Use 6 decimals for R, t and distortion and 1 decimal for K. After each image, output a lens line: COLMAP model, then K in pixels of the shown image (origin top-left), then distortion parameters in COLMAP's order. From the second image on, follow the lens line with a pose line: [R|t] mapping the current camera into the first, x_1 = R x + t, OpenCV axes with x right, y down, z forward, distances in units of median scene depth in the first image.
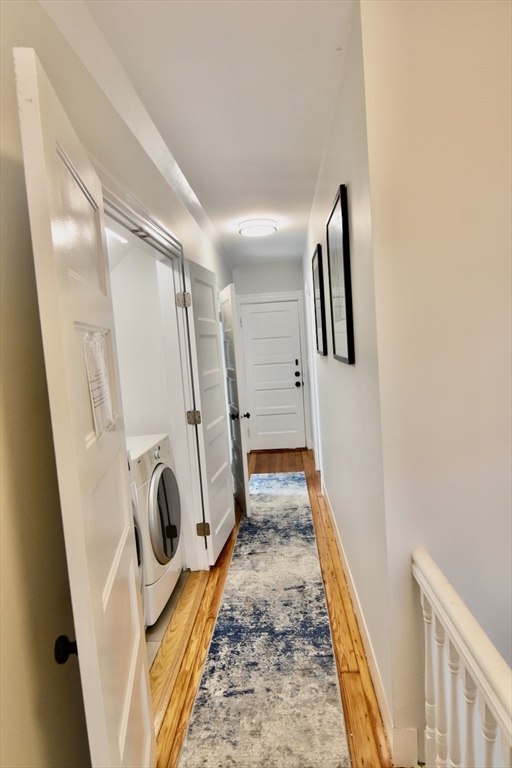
lens RADIAL K [[467.4, 0, 254.2], [0, 467.4, 384.4], [0, 0, 1]] dist [0.000711, -0.014979]
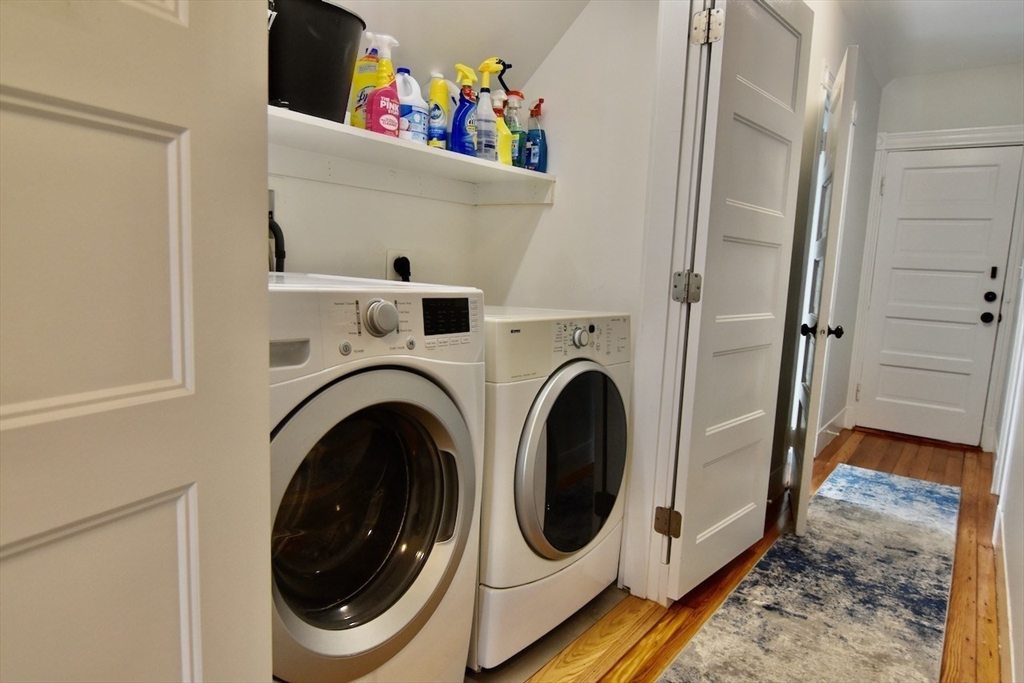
lens RADIAL K [[623.2, 0, 510.3], [0, 623.2, 347.9], [0, 0, 1]] dist [0.000711, -0.014979]
pose [[0.826030, 0.179413, -0.534308, 0.055801], [-0.152856, 0.983766, 0.094022, 0.077891], [0.542503, 0.004007, 0.840044, 0.296707]]
